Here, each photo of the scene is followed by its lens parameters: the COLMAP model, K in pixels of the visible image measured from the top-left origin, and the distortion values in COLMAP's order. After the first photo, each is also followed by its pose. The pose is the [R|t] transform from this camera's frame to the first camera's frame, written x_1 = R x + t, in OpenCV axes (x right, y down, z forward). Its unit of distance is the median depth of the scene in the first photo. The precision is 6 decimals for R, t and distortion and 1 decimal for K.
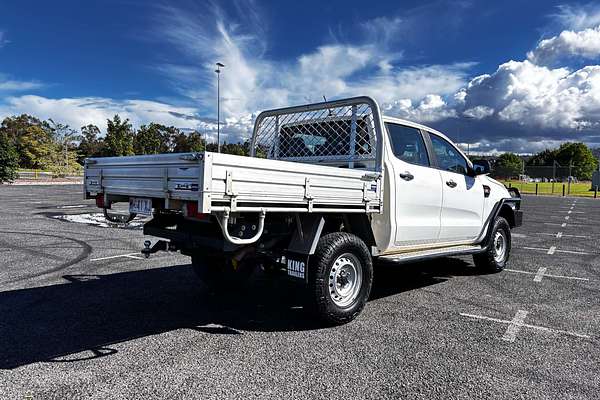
lens RADIAL K [[453.2, 0, 300.3], [0, 453.2, 201.4], [0, 0, 1]] dist [0.039873, -0.041758]
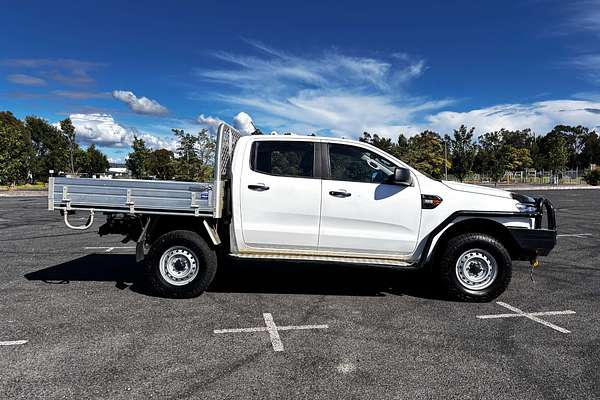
lens RADIAL K [[453.2, 0, 300.3], [0, 453.2, 201.4], [0, 0, 1]] dist [0.039873, -0.041758]
pose [[0.669247, 0.013854, -0.742911, 1.687369], [-0.025302, 0.999671, -0.004151, -0.025068], [0.742609, 0.021575, 0.669378, 0.462179]]
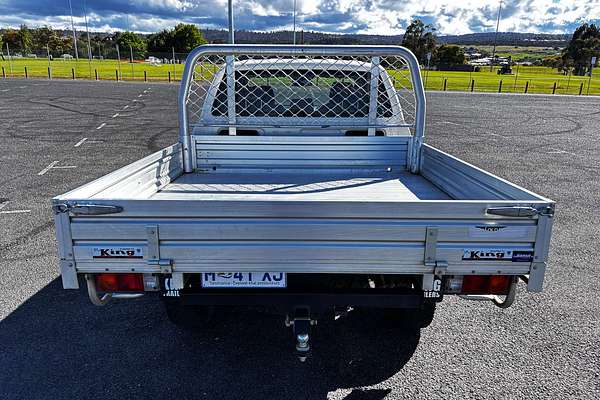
lens RADIAL K [[449.5, 0, 303.8], [0, 449.5, 202.7], [0, 0, 1]] dist [0.022837, -0.002541]
pose [[0.706489, -0.218443, 0.673168, -0.788268], [0.038271, 0.961574, 0.271865, -0.263057], [-0.706688, -0.166307, 0.687702, 0.735576]]
